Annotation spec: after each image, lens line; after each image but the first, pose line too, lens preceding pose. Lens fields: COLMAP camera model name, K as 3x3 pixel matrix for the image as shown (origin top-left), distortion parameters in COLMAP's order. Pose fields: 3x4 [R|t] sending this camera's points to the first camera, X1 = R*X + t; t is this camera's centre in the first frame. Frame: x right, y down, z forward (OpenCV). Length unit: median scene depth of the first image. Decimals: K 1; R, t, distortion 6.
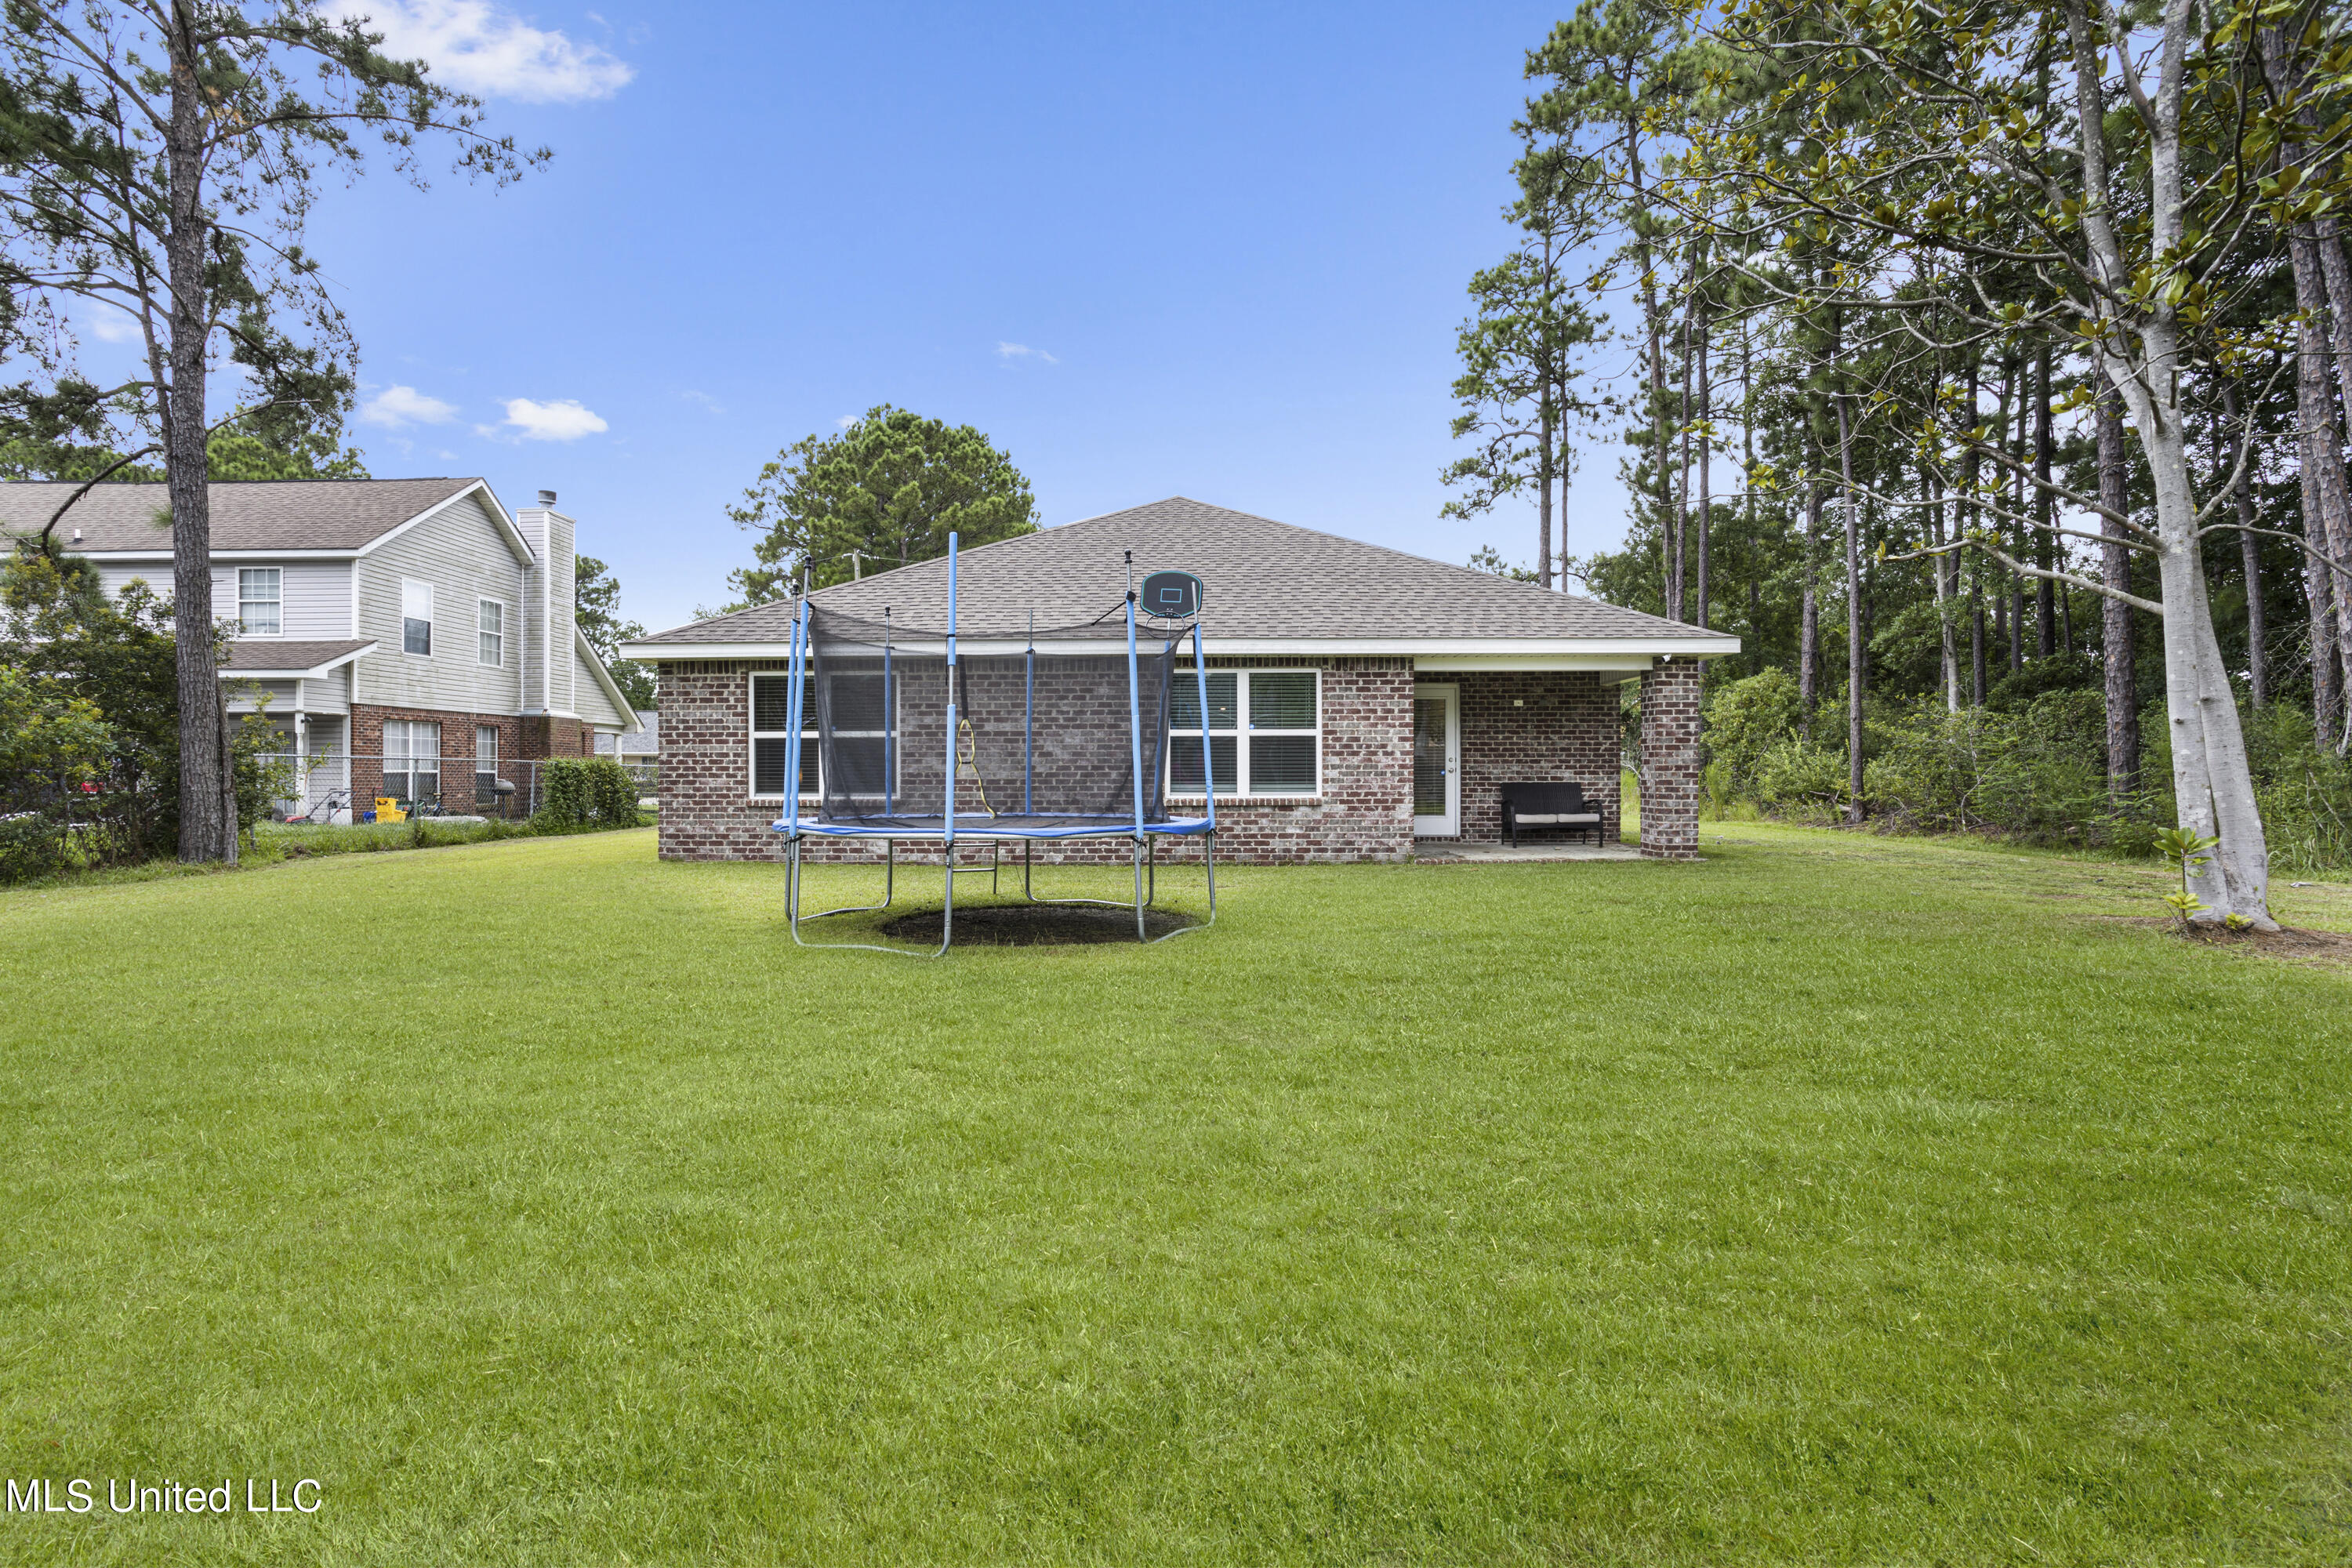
lens RADIAL K [[1123.8, 0, 1175.2], [0, 1123.8, 785.2], [0, 0, 1]] dist [-0.002281, -0.000134]
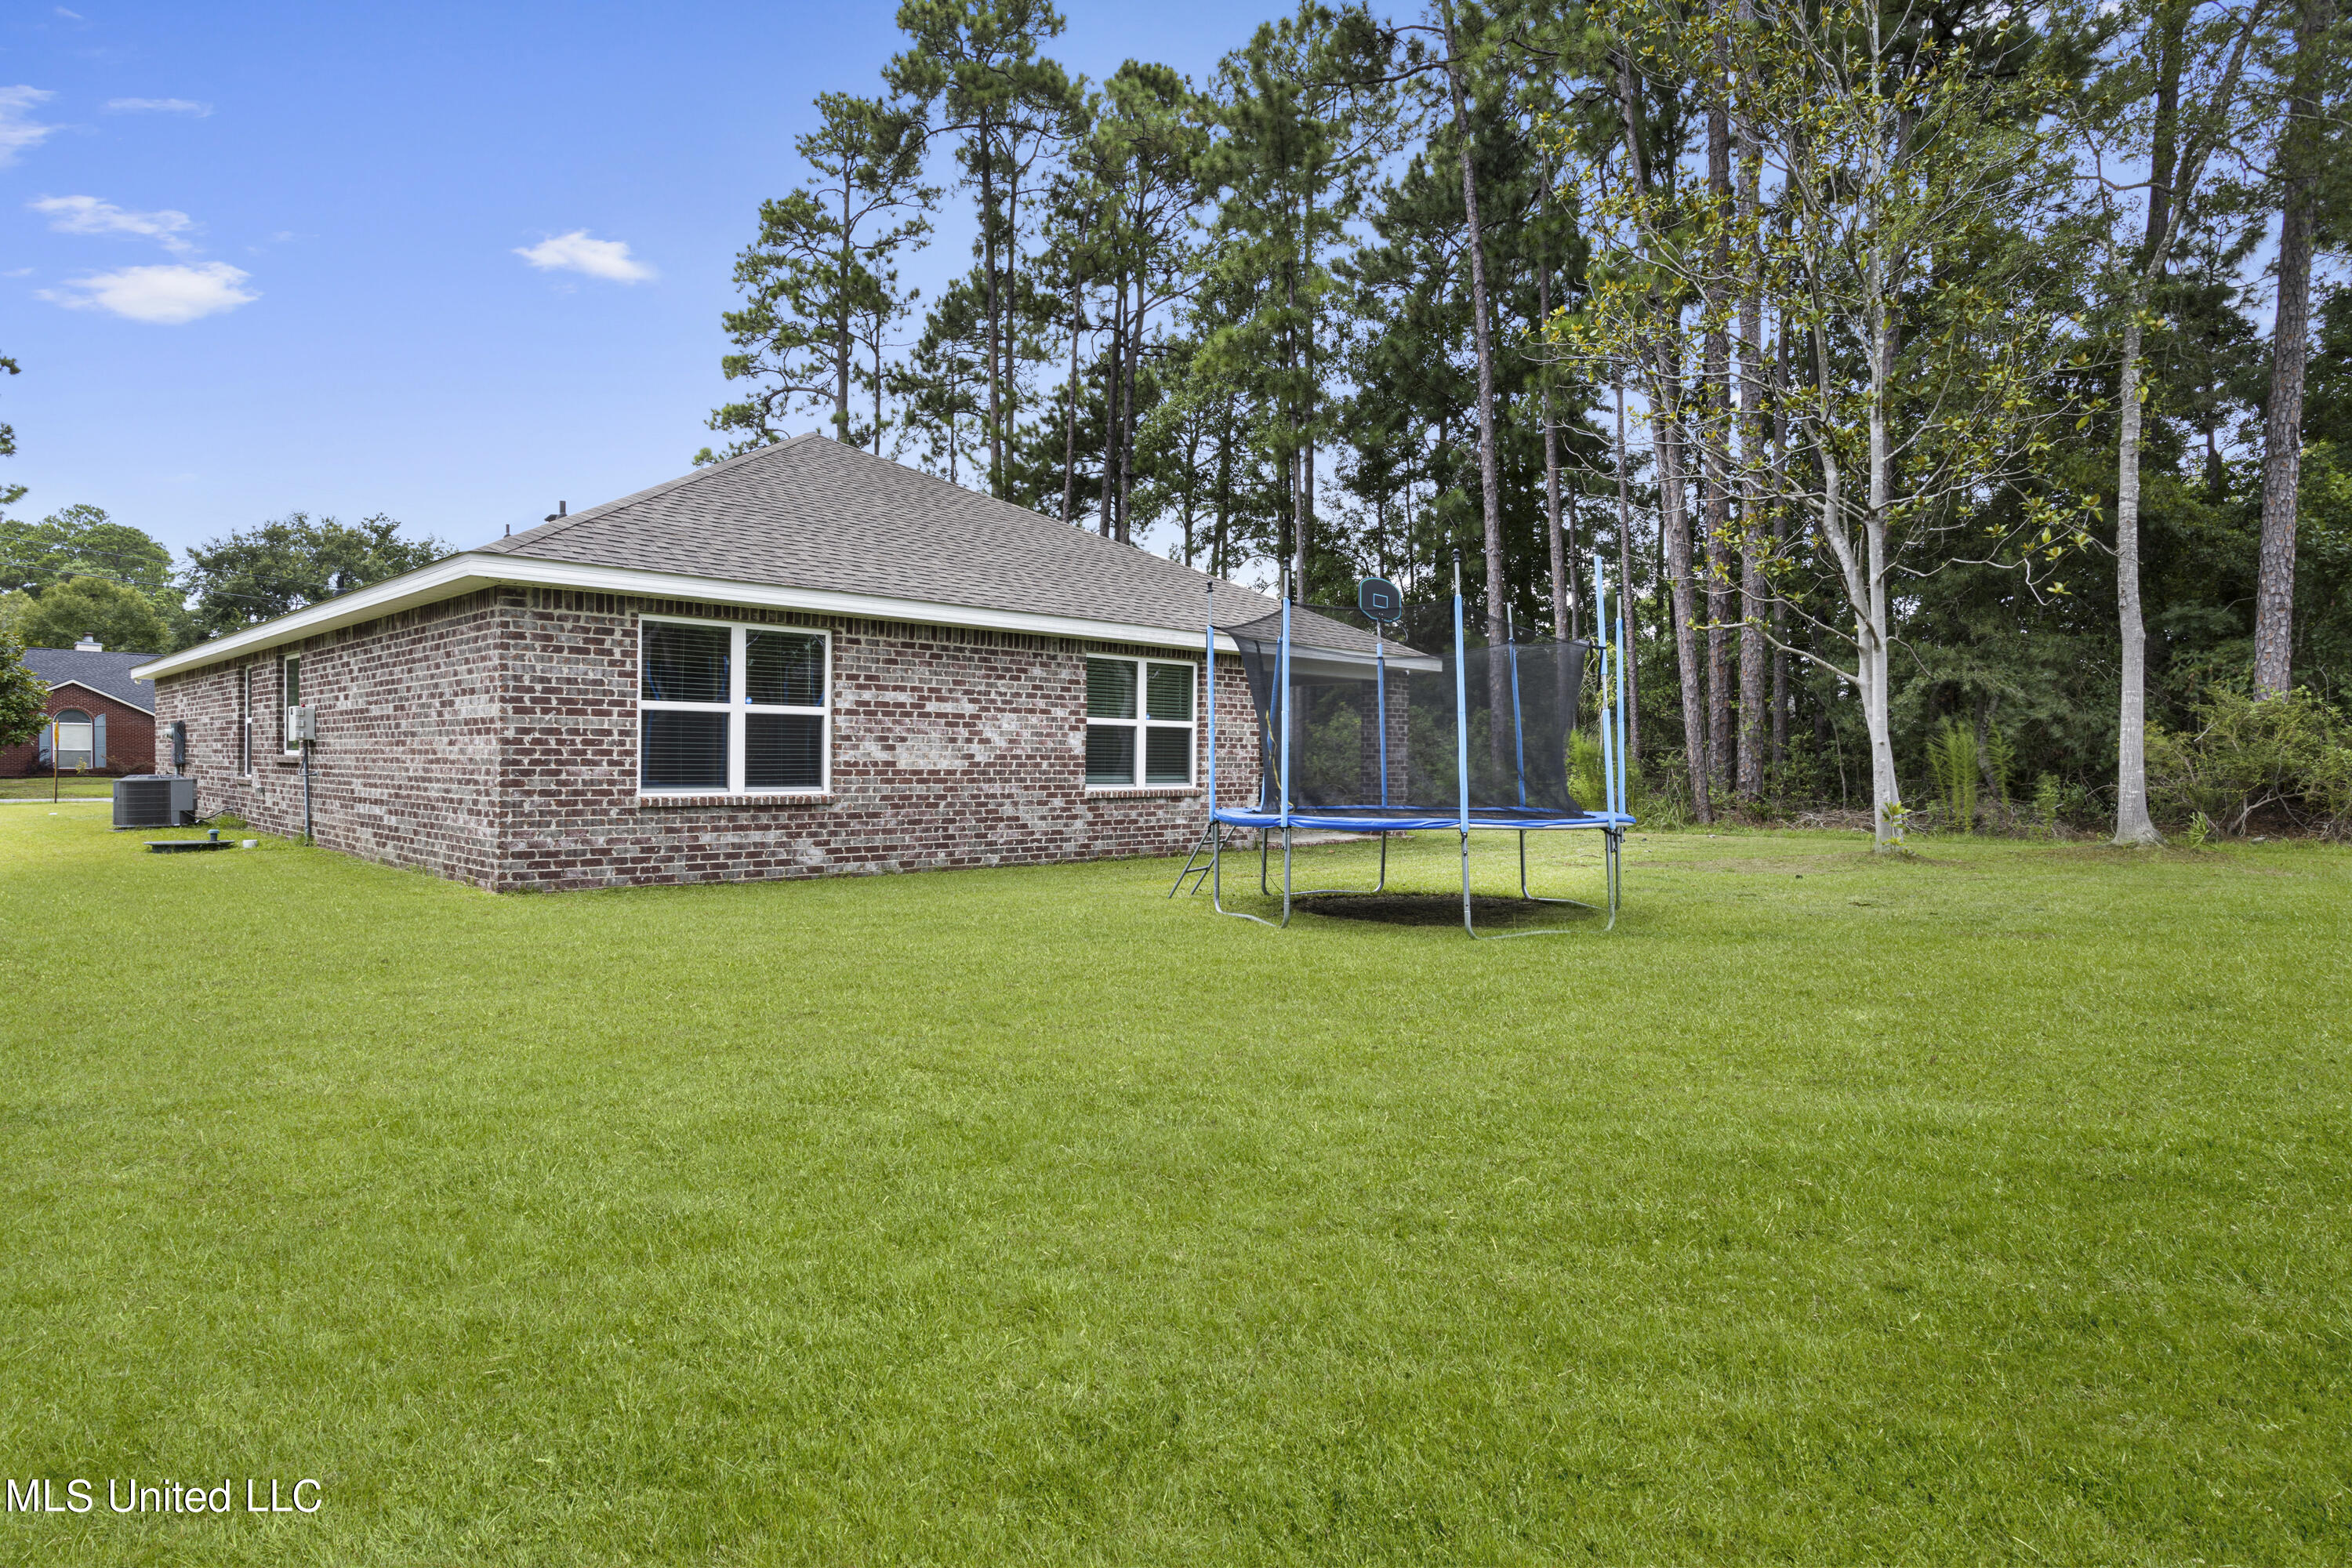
lens RADIAL K [[1318.3, 0, 1173.1], [0, 1318.3, 779.2], [0, 0, 1]] dist [-0.000083, 0.000038]
pose [[0.670809, -0.001620, 0.741628, -0.770587], [0.005091, 0.999984, -0.002420, 0.005251], [-0.741612, 0.005399, 0.670807, 0.207899]]
